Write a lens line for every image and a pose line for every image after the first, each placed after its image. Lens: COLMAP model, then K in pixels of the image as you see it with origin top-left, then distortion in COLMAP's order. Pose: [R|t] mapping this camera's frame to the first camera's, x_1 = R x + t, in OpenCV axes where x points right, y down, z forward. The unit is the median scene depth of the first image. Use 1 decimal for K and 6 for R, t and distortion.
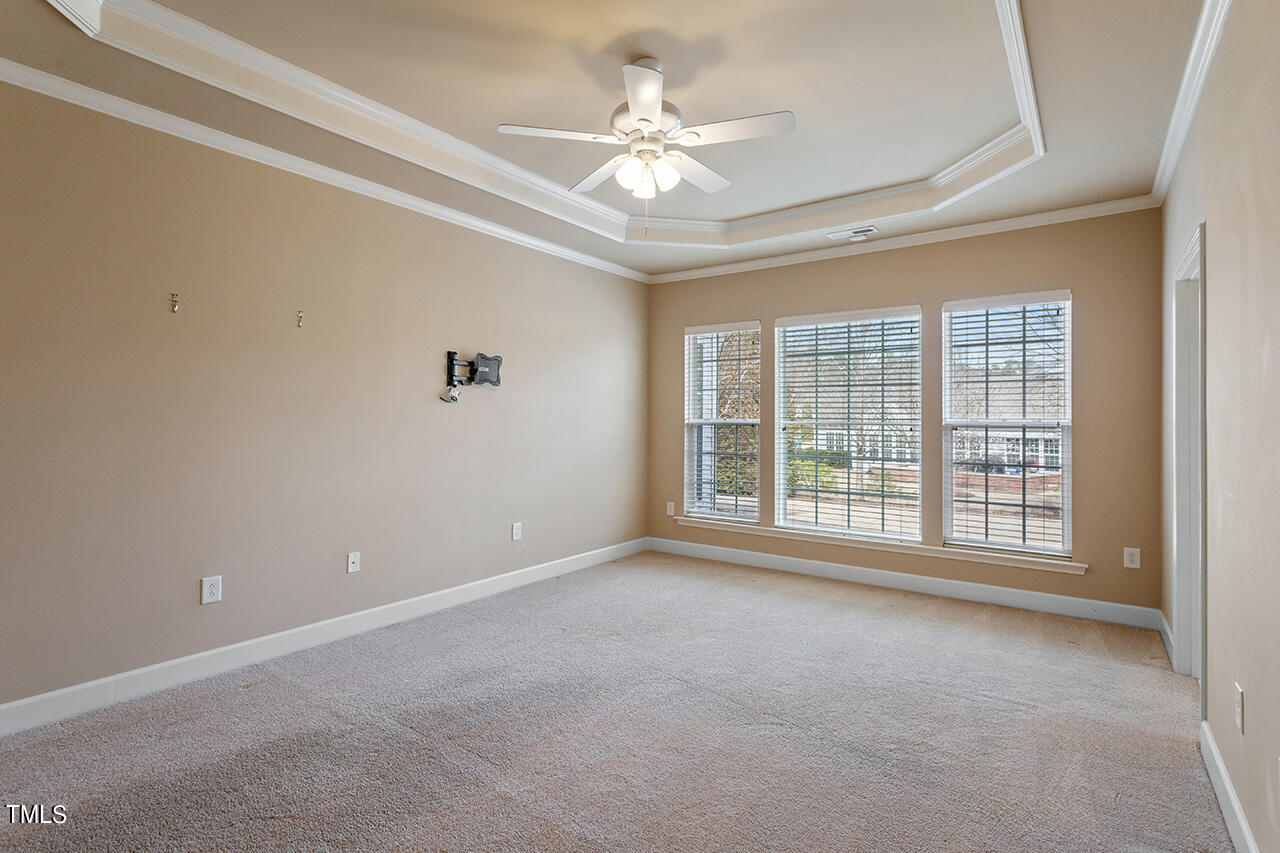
lens RADIAL K [[629.7, 0, 631.8], [0, 629.7, 418.5], [0, 0, 1]] dist [0.004172, 0.000879]
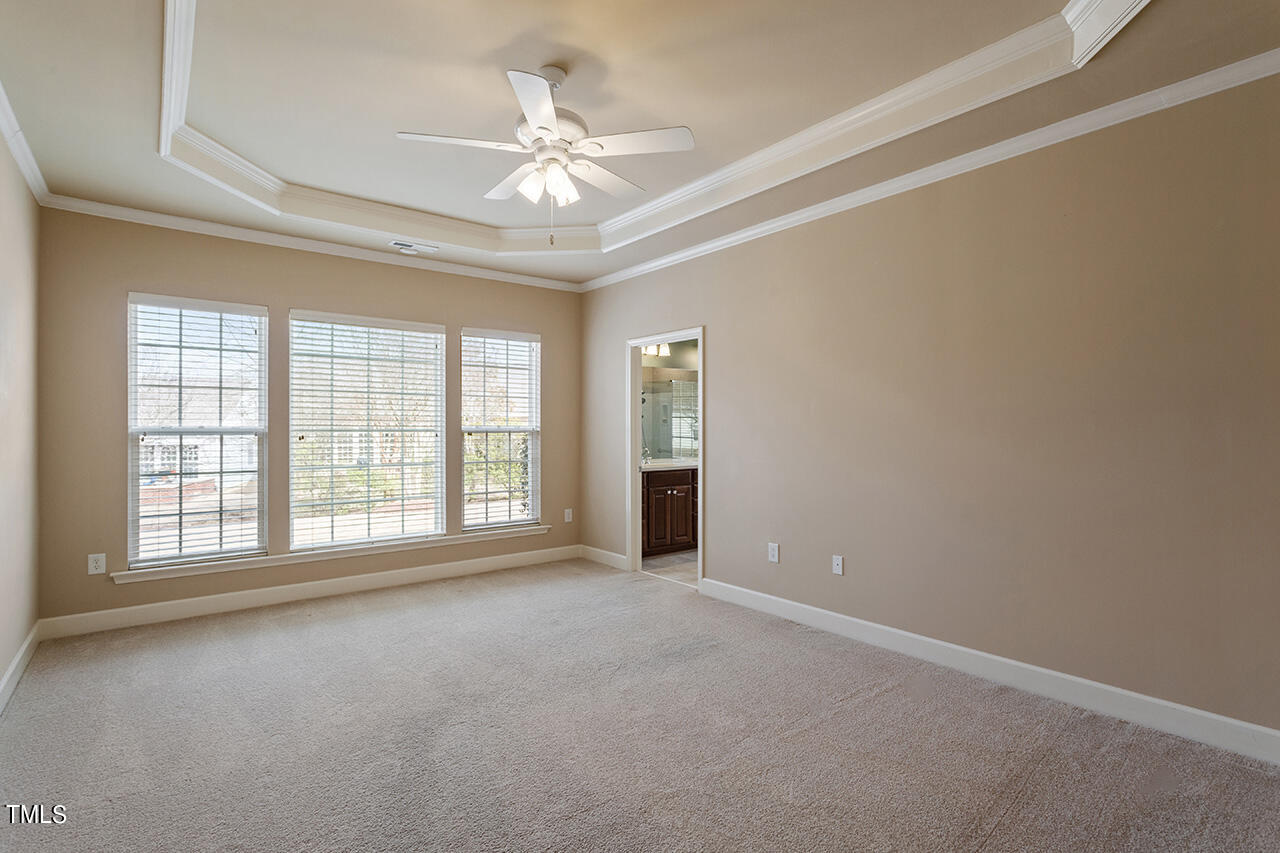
lens RADIAL K [[611.5, 0, 636.6], [0, 611.5, 425.1], [0, 0, 1]] dist [0.000986, -0.000181]
pose [[0.261047, 0.000509, 0.965326, -0.472510], [-0.000519, 1.000000, -0.000387, -0.000602], [-0.965326, -0.000400, 0.261048, 0.343970]]
